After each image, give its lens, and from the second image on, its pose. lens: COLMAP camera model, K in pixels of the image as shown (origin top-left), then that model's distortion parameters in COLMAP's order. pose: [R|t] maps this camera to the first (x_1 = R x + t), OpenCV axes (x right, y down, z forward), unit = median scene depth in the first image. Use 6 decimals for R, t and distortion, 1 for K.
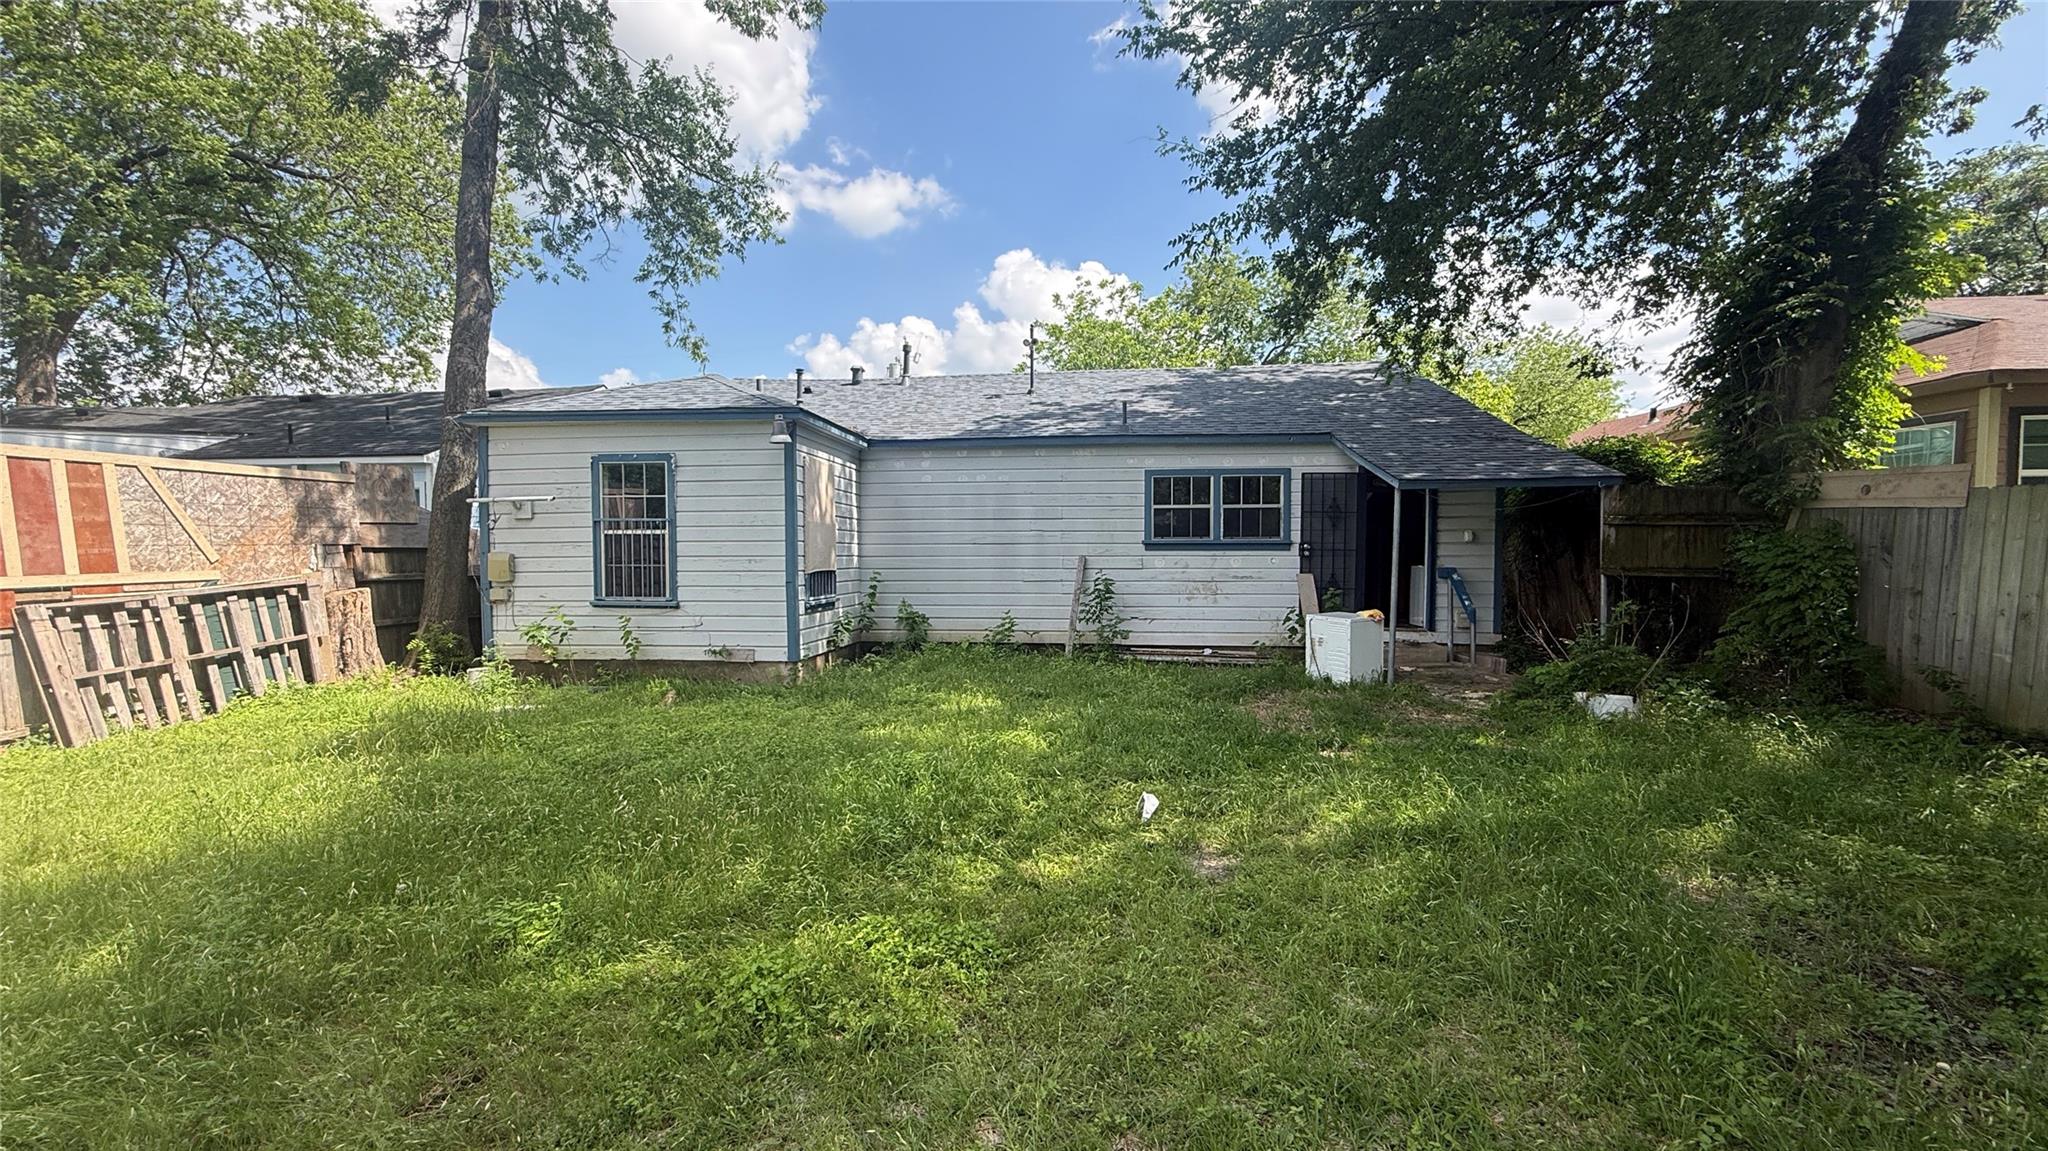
lens RADIAL K [[815.3, 0, 1024.0], [0, 815.3, 575.5], [0, 0, 1]] dist [0.000893, 0.000001]
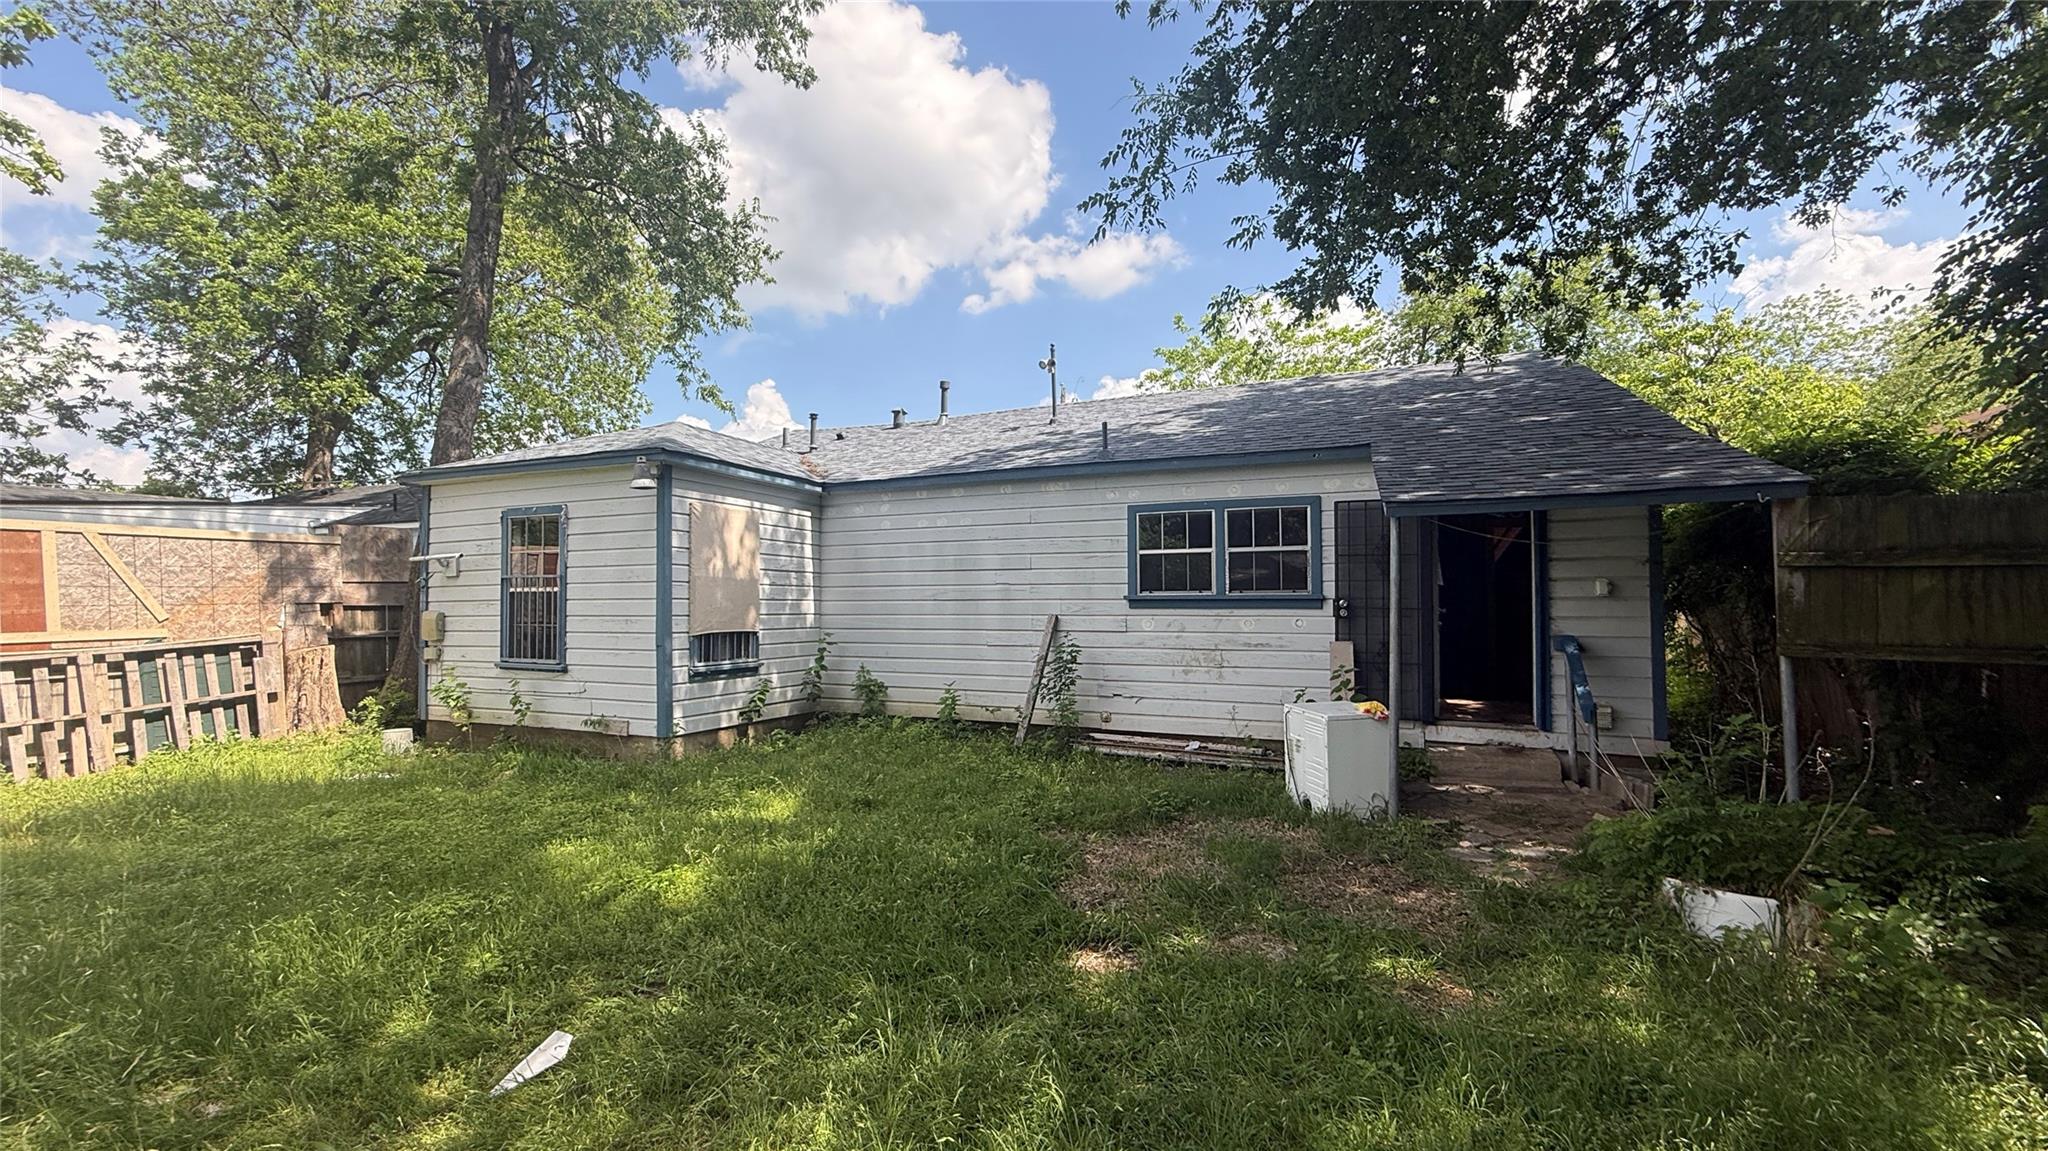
lens RADIAL K [[815.3, 0, 1024.0], [0, 815.3, 575.5], [0, 0, 1]] dist [0.000893, 0.000001]
pose [[0.954829, -0.011038, -0.296952, 0.308193], [-0.007703, 0.998055, -0.061869, -0.014272], [0.297058, 0.061361, 0.952886, 0.245218]]
